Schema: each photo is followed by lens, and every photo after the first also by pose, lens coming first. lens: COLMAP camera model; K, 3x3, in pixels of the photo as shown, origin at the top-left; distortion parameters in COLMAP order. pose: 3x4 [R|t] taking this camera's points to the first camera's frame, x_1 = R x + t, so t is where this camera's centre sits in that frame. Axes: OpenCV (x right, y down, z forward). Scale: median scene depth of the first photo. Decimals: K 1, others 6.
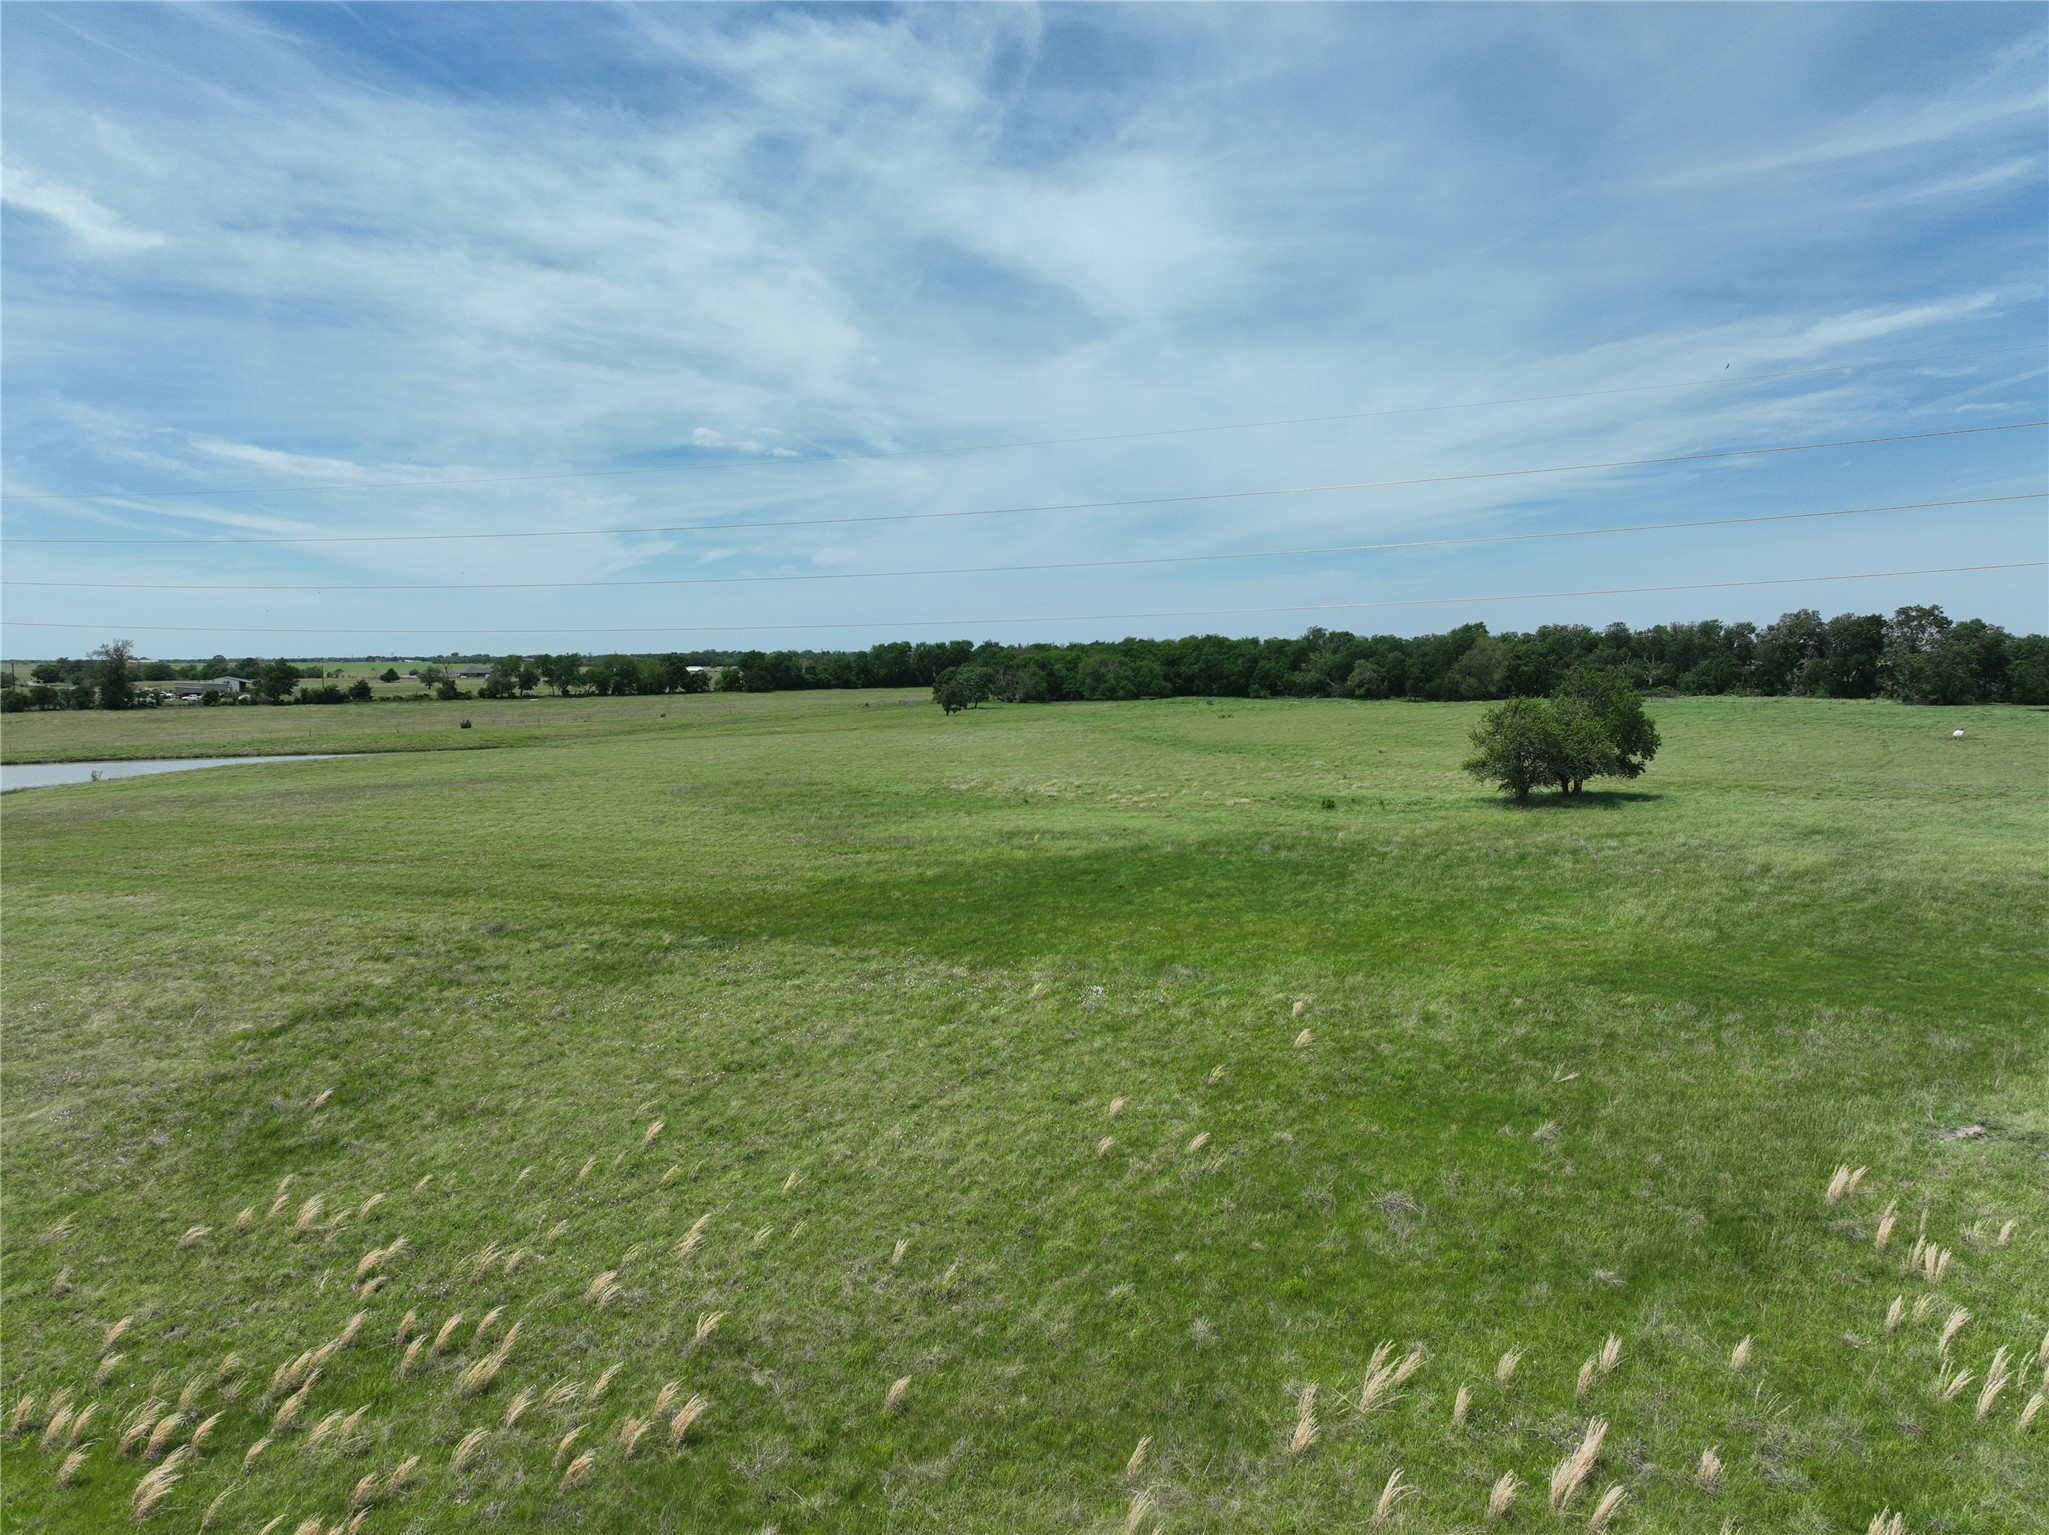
lens RADIAL K [[1470.3, 0, 1043.5], [0, 1470.3, 781.4], [0, 0, 1]] dist [-0.002649, 0.017413]
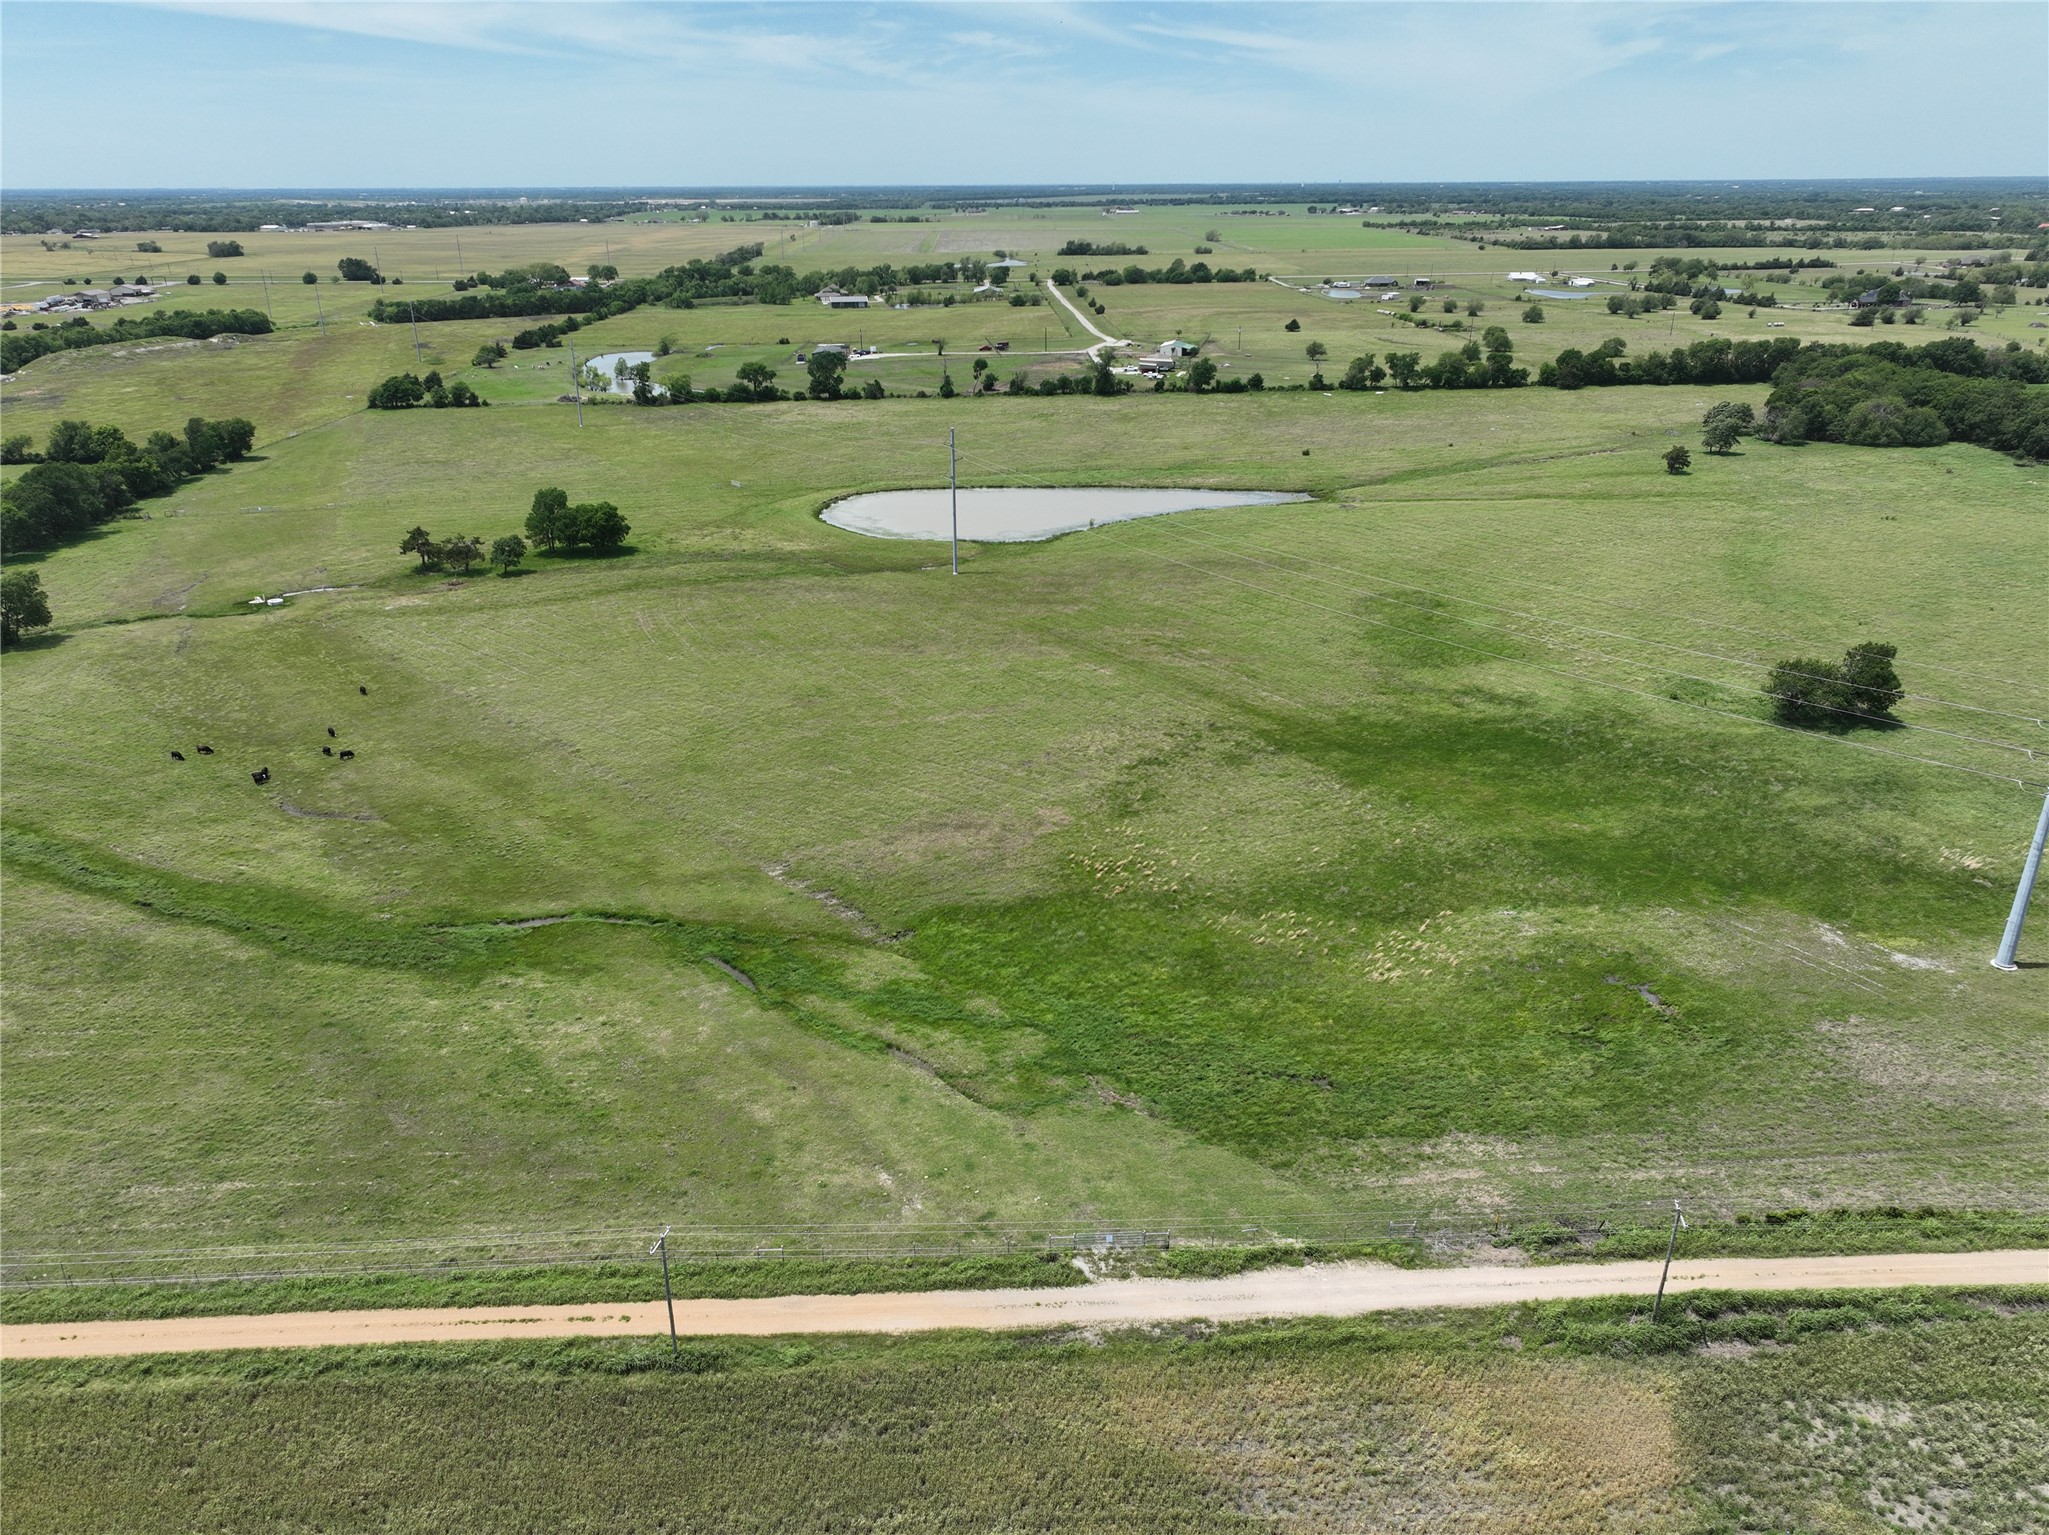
lens RADIAL K [[1470.3, 0, 1038.8], [0, 1470.3, 765.4], [0, 0, 1]] dist [-0.002649, 0.017413]
pose [[0.822963, 0.217602, -0.524769, 0.729376], [-0.057281, 0.950810, 0.304434, -0.571411], [0.565200, -0.220479, 0.794945, -1.234949]]
